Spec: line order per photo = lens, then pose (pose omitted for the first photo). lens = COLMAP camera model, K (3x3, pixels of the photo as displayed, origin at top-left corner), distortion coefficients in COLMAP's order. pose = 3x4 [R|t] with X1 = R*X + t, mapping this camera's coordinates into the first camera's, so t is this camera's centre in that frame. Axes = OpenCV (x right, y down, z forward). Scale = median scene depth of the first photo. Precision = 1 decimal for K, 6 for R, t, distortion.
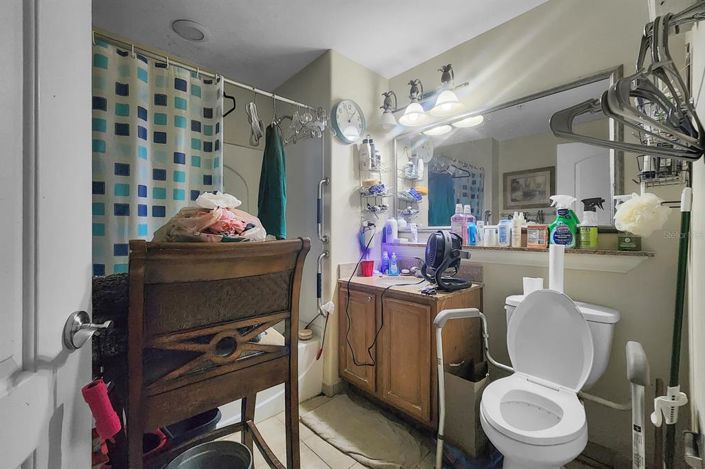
lens RADIAL K [[303.2, 0, 353.9], [0, 303.2, 247.8], [0, 0, 1]] dist [-0.000927, -0.000077]
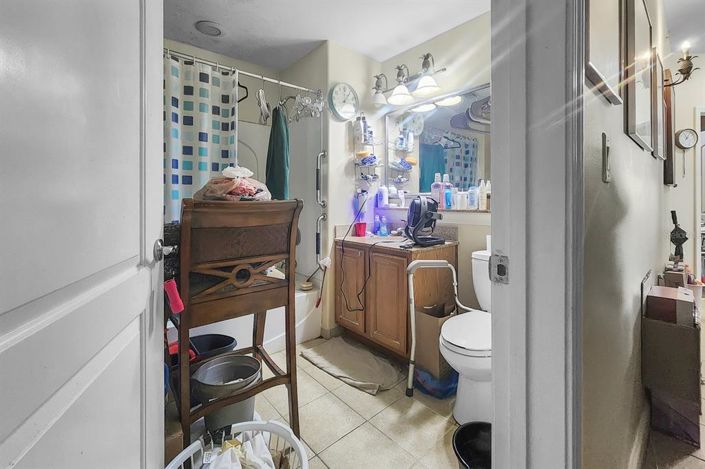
lens RADIAL K [[305.6, 0, 353.1], [0, 305.6, 219.6], [0, 0, 1]] dist [-0.001354, -0.000101]
pose [[0.999474, 0.003316, -0.032272, 0.067292], [-0.002979, 0.999940, 0.010499, 0.023692], [0.032305, -0.010397, 0.999424, -0.197912]]
